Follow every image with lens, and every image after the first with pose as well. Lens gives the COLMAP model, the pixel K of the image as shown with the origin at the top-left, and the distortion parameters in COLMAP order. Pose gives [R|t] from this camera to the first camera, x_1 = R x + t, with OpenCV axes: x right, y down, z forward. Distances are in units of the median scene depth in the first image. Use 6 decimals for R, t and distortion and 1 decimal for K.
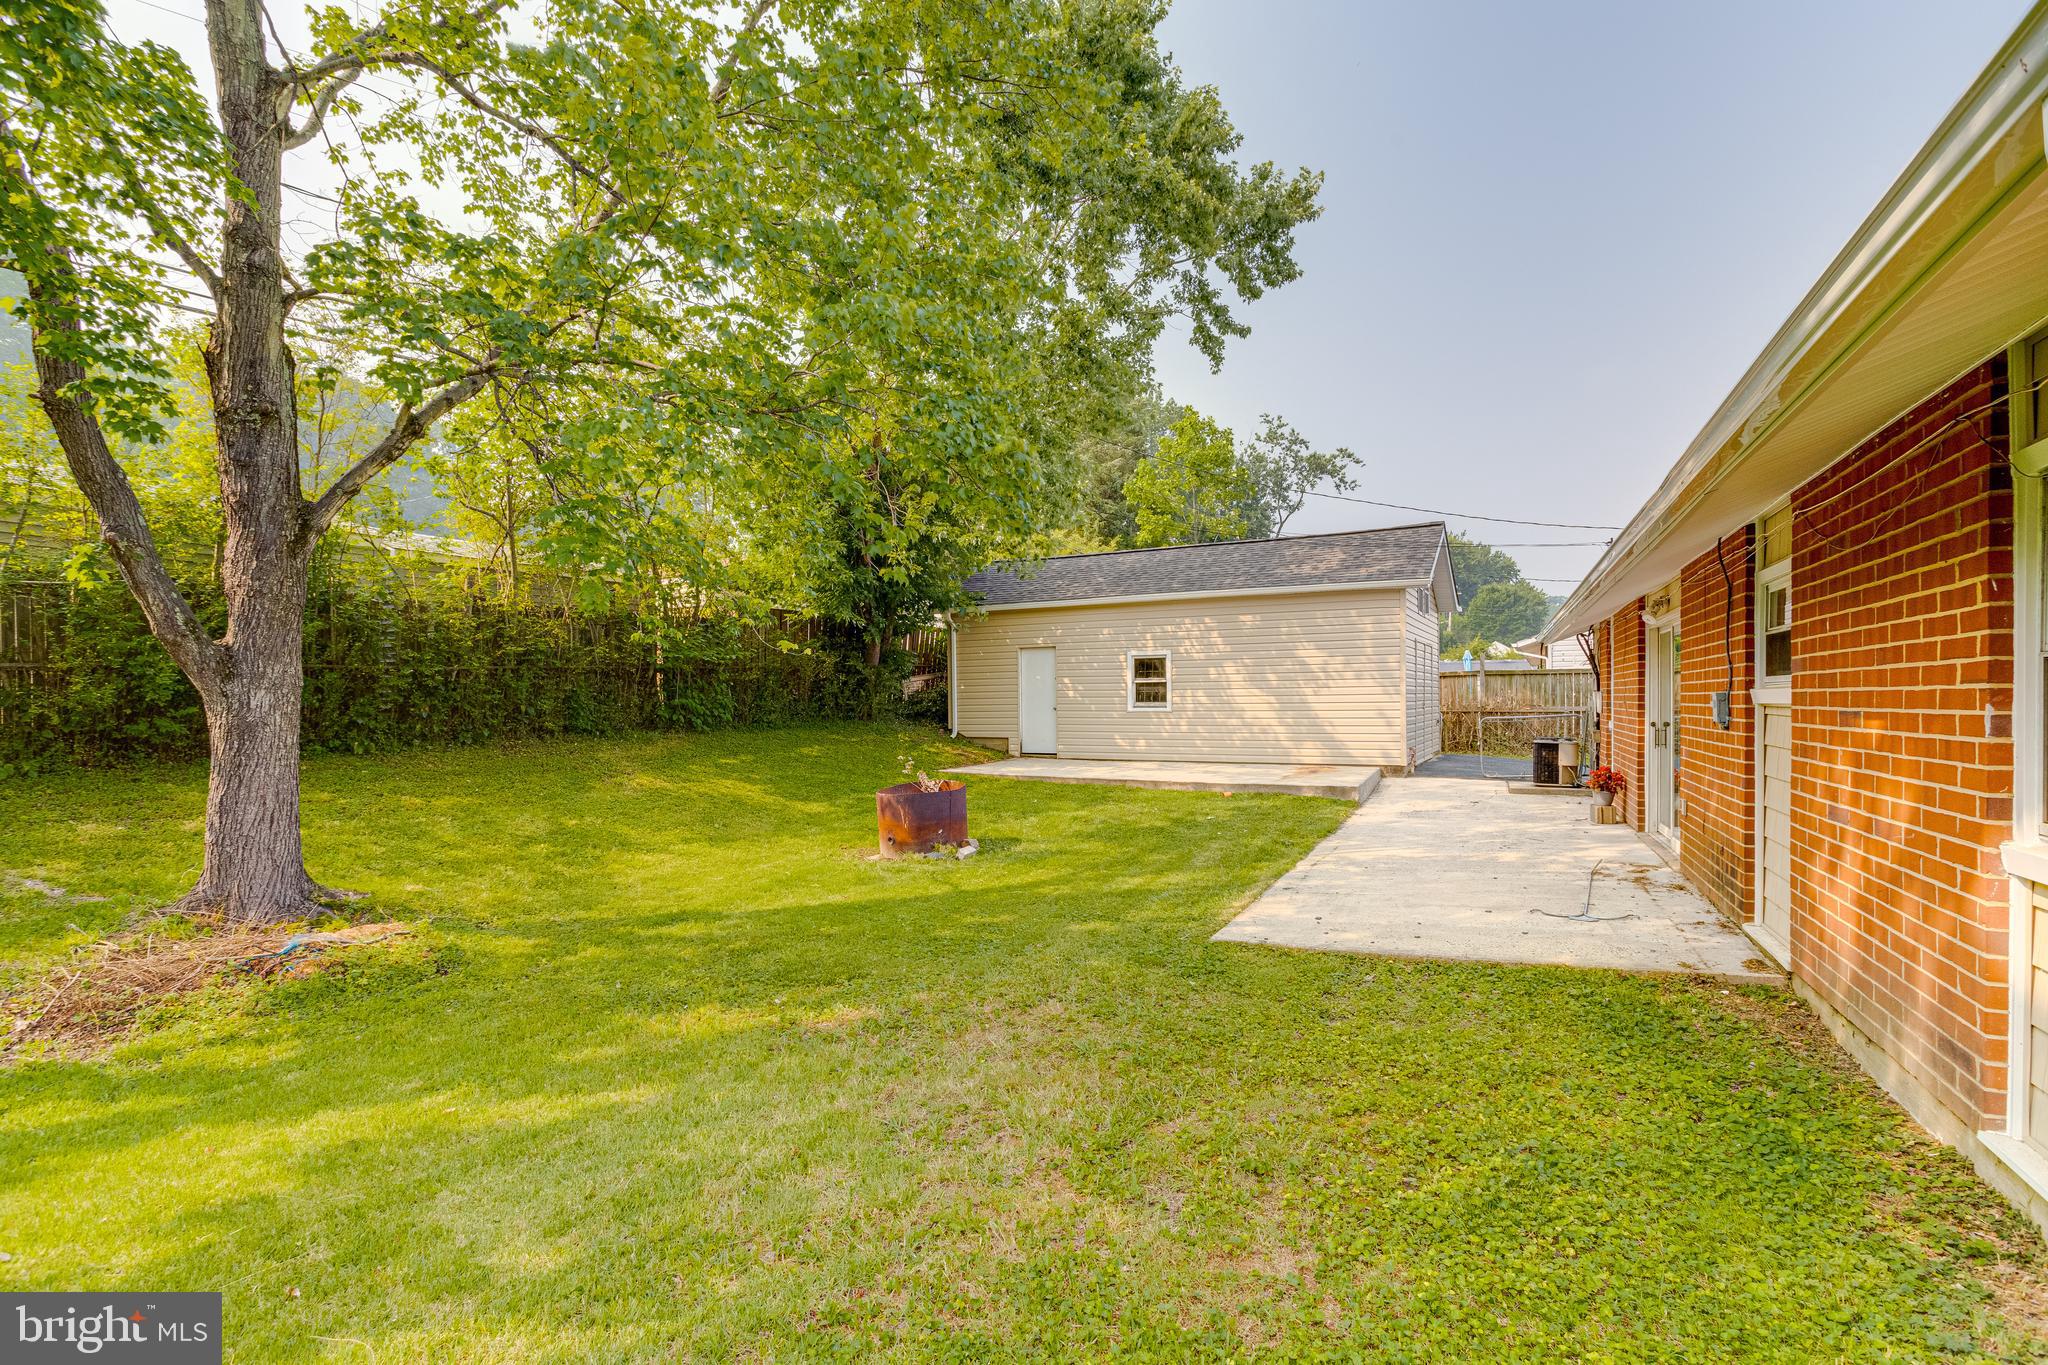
lens RADIAL K [[1005.6, 0, 1020.2], [0, 1005.6, 718.4], [0, 0, 1]] dist [-0.069220, 0.067994]
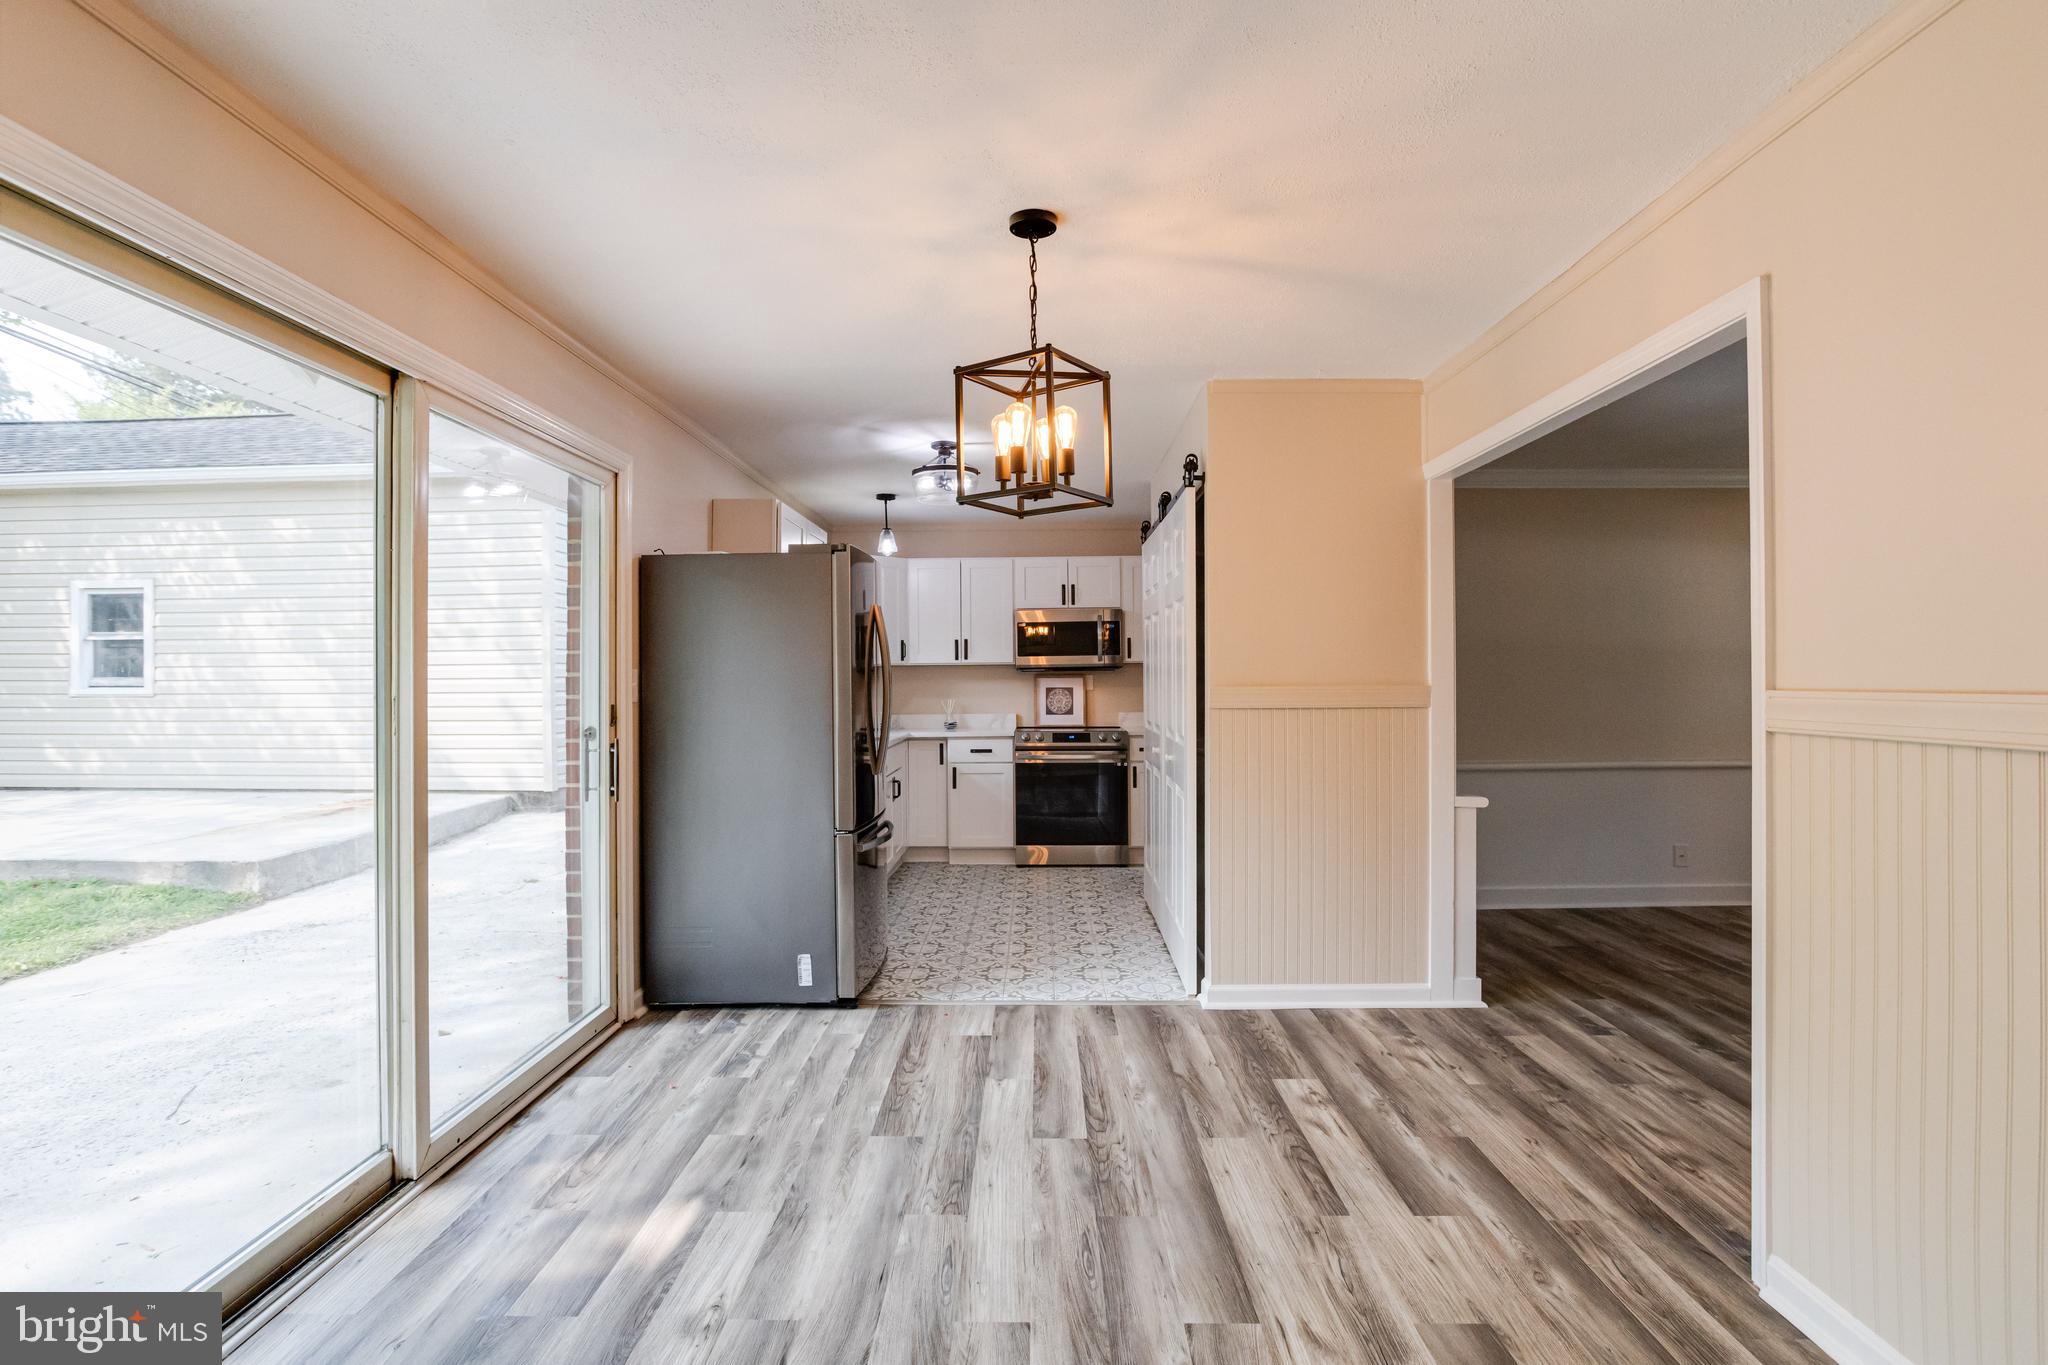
lens RADIAL K [[1017.8, 0, 1021.9], [0, 1017.8, 680.1], [0, 0, 1]] dist [-0.049583, 0.025751]
pose [[0.912724, 0.005729, 0.408537, 0.380529], [0.002574, 0.999801, -0.019772, -0.003698], [-0.408569, 0.019098, 0.912528, 0.356063]]
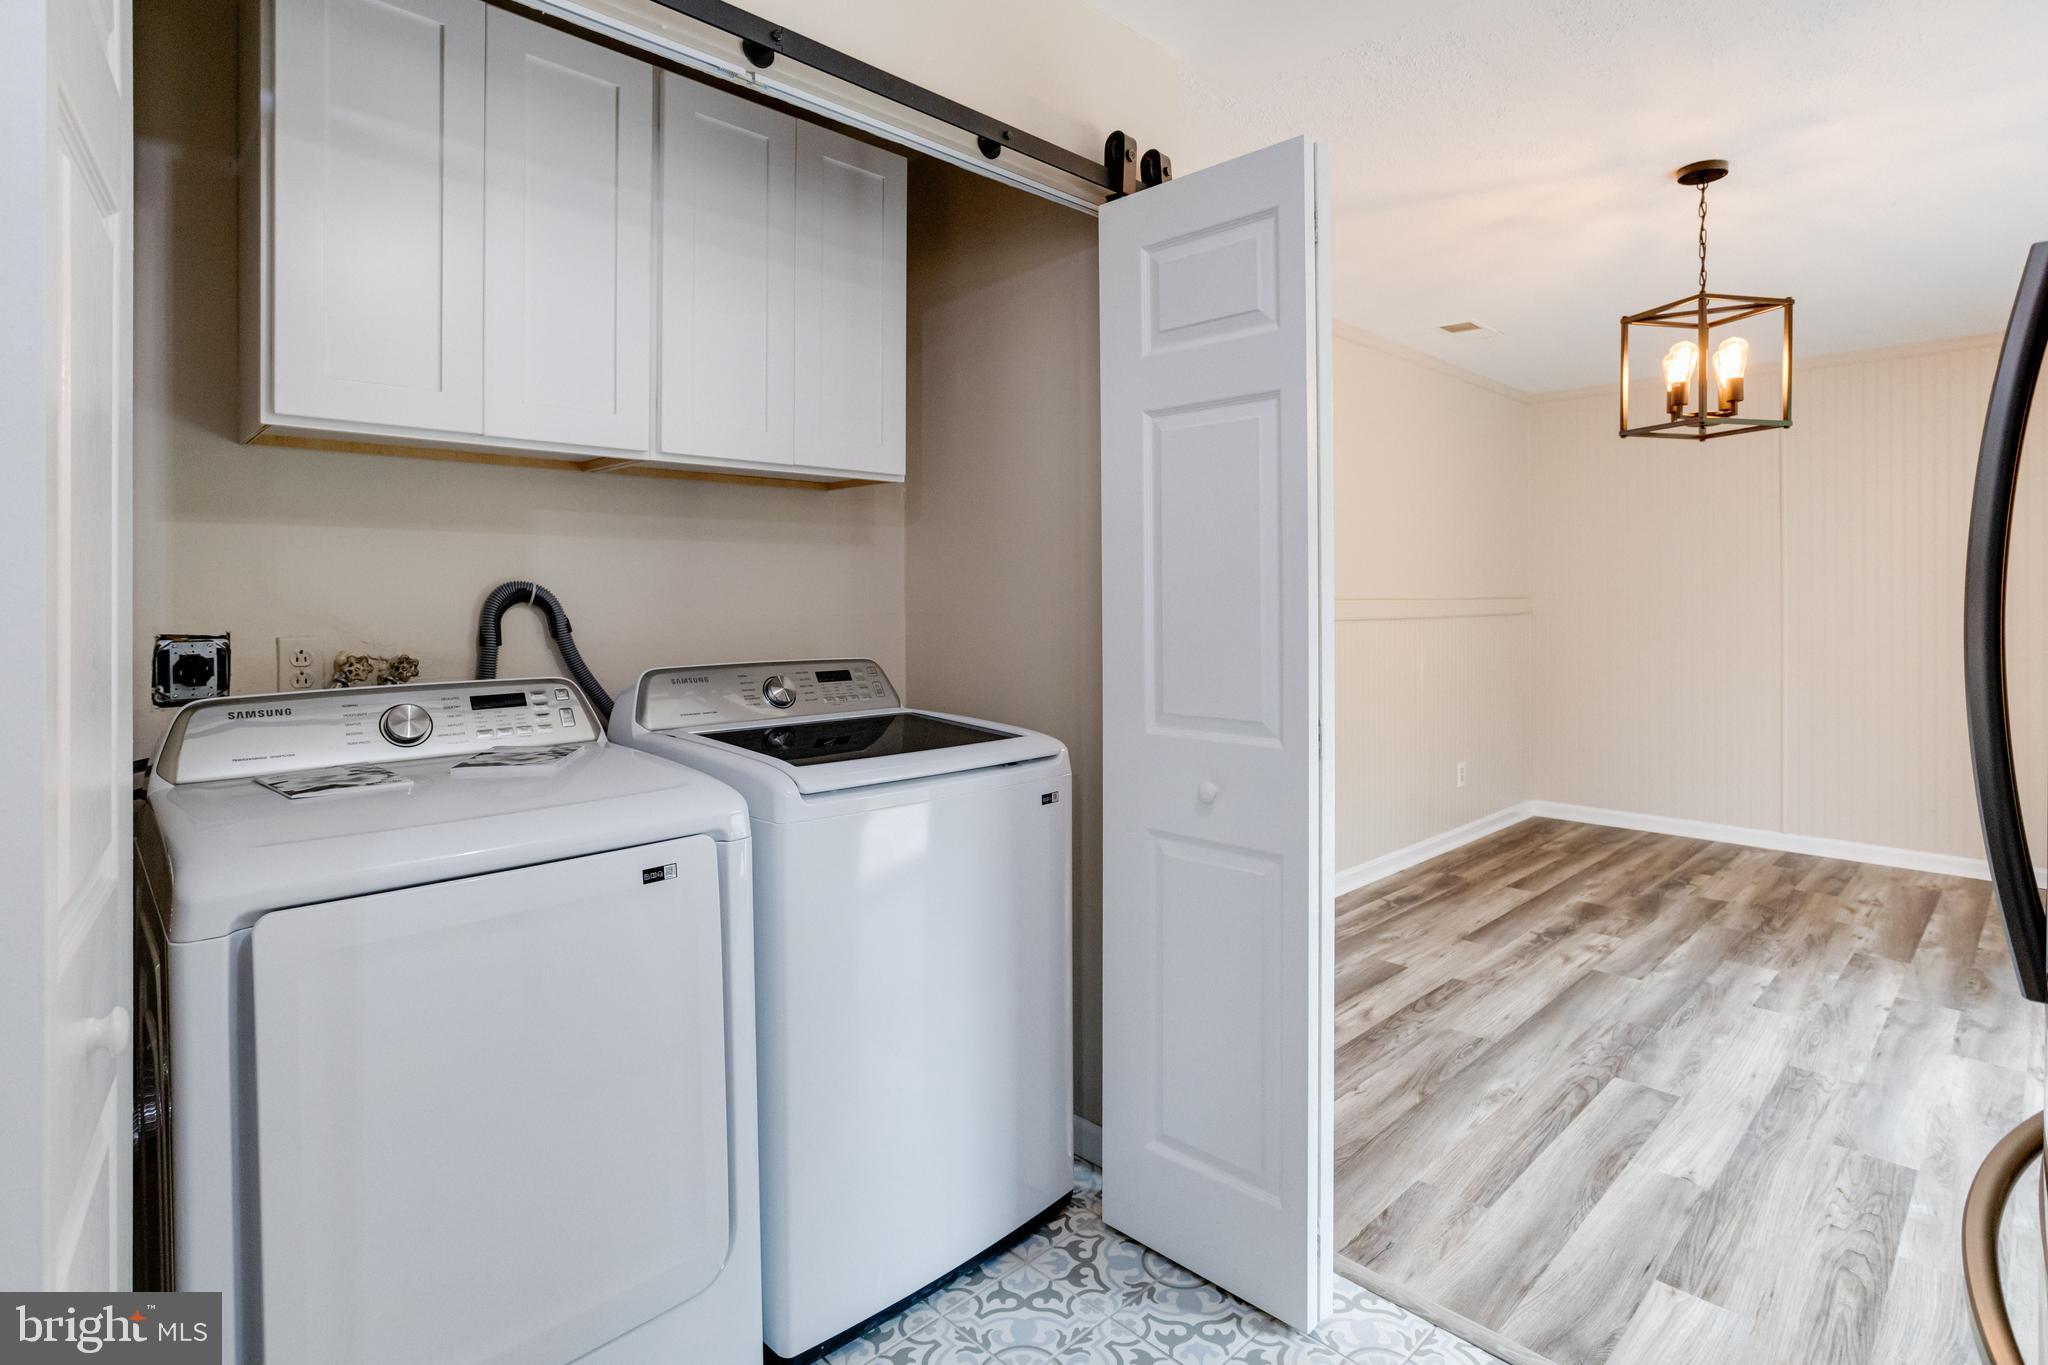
lens RADIAL K [[1023.5, 0, 1032.2], [0, 1023.5, 601.6], [0, 0, 1]] dist [-0.024459, 0.013734]
pose [[-0.935473, 0.011240, 0.353220, 0.487546], [0.017961, 0.999715, 0.015755, -0.009846], [-0.352942, 0.021082, -0.935408, 0.685031]]
